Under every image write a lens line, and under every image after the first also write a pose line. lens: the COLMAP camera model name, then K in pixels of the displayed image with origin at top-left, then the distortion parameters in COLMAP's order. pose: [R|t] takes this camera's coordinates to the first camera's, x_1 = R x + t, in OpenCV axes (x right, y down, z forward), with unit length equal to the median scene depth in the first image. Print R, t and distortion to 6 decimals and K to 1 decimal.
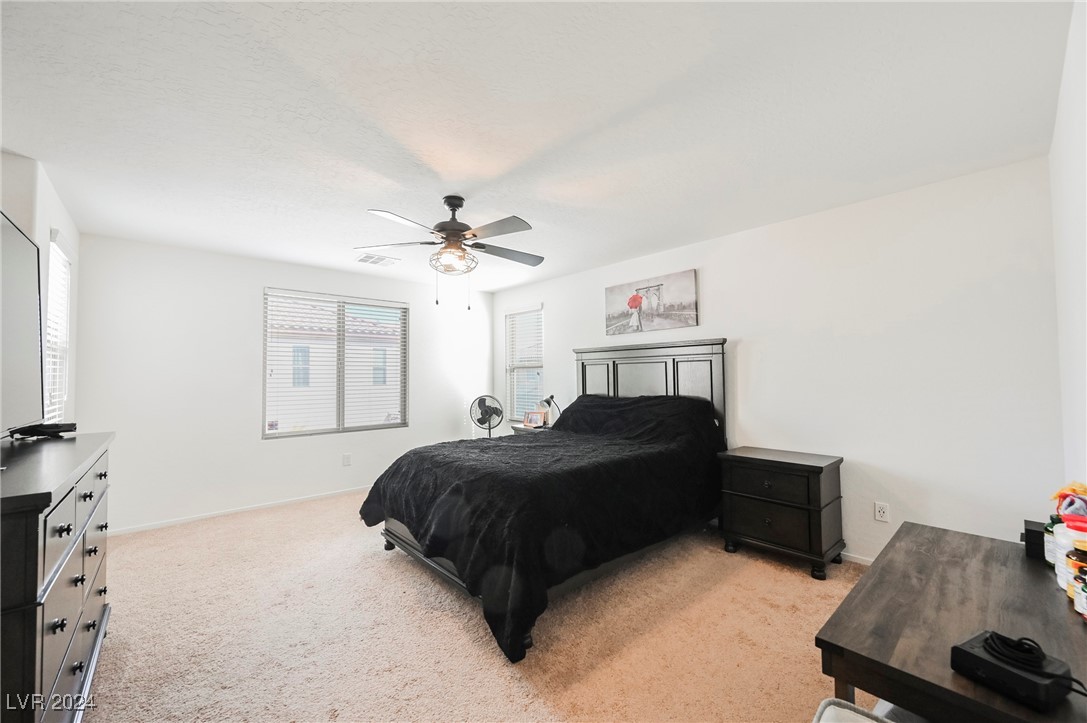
lens RADIAL K [[427.2, 0, 544.1], [0, 427.2, 360.9], [0, 0, 1]] dist [0.000456, -0.000009]
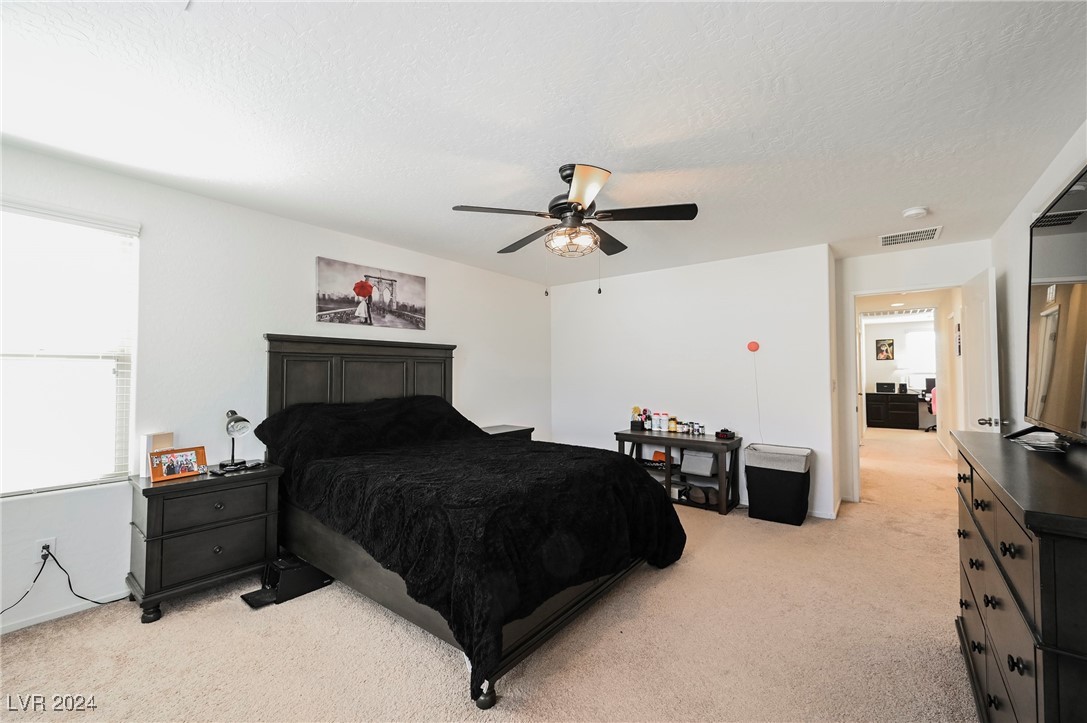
lens RADIAL K [[427.2, 0, 544.1], [0, 427.2, 360.9], [0, 0, 1]] dist [0.000456, -0.000009]
pose [[-0.160059, 0.035682, 0.986462, -0.695744], [-0.030607, 0.998687, -0.041090, 0.029438], [-0.986633, -0.036769, -0.158756, 0.787670]]
